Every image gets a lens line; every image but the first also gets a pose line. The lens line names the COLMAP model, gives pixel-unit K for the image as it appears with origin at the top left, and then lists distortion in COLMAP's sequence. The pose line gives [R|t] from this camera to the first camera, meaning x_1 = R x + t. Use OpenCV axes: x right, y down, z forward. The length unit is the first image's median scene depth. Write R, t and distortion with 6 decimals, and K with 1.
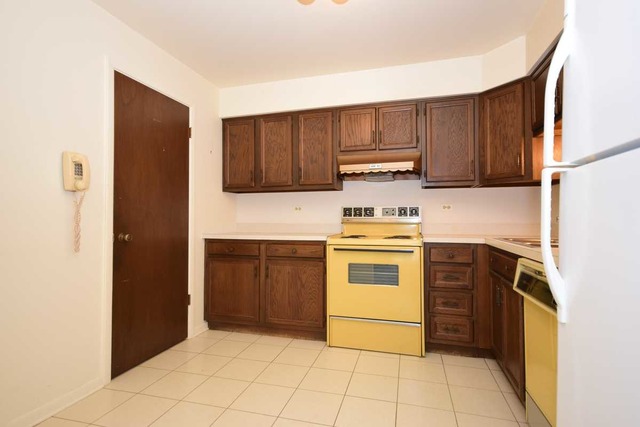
lens RADIAL K [[329.6, 0, 320.7], [0, 329.6, 215.9], [0, 0, 1]] dist [0.020262, 0.002017]
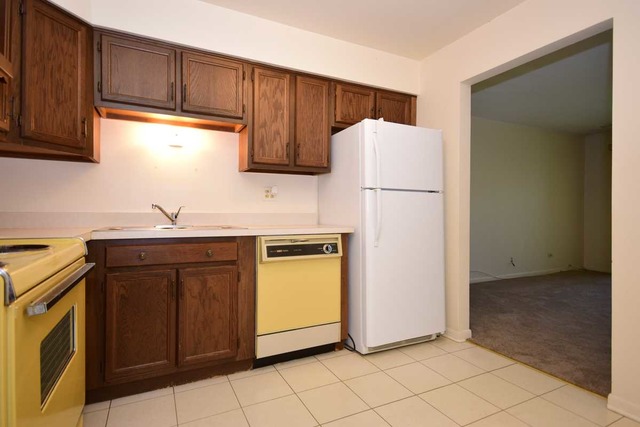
lens RADIAL K [[329.6, 0, 322.6], [0, 329.6, 212.3], [0, 0, 1]] dist [0.020262, 0.002017]
pose [[-0.672806, -0.009023, 0.739764, -0.292538], [-0.018295, 0.999823, -0.004445, 0.017515], [-0.739592, -0.016524, -0.672852, 0.939930]]
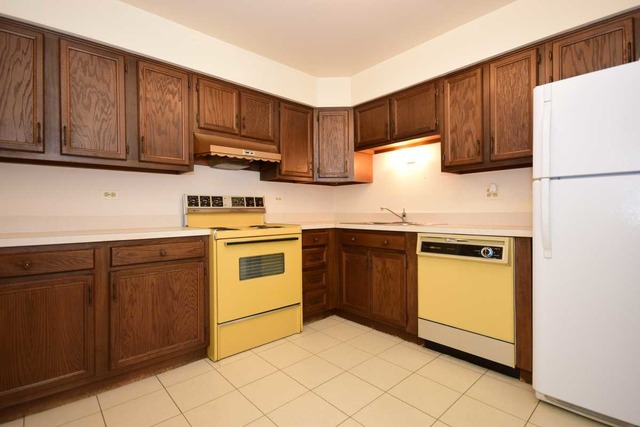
lens RADIAL K [[308.9, 0, 322.8], [0, 308.9, 212.4], [0, 0, 1]] dist [0.013680, -0.001211]
pose [[0.528852, -0.007190, 0.848684, -0.466480], [-0.002811, 0.999944, 0.010223, 0.009835], [-0.848709, -0.007792, 0.528802, 0.341140]]
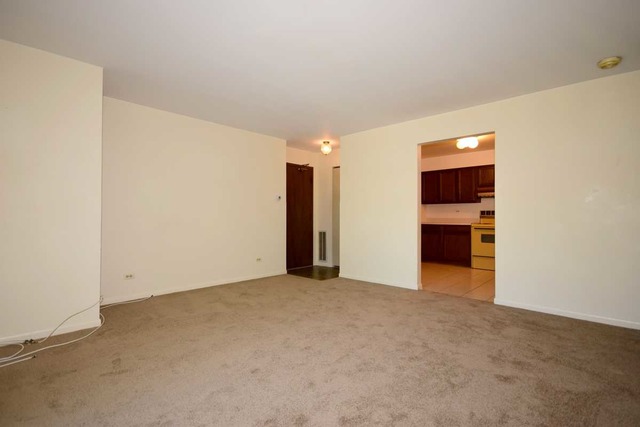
lens RADIAL K [[308.9, 0, 320.7], [0, 308.9, 218.1], [0, 0, 1]] dist [0.013680, -0.001211]
pose [[0.892379, -0.002105, -0.451283, 0.055942], [0.002323, 0.999997, -0.000071, 0.020697], [0.451282, -0.000985, 0.892381, -1.431884]]
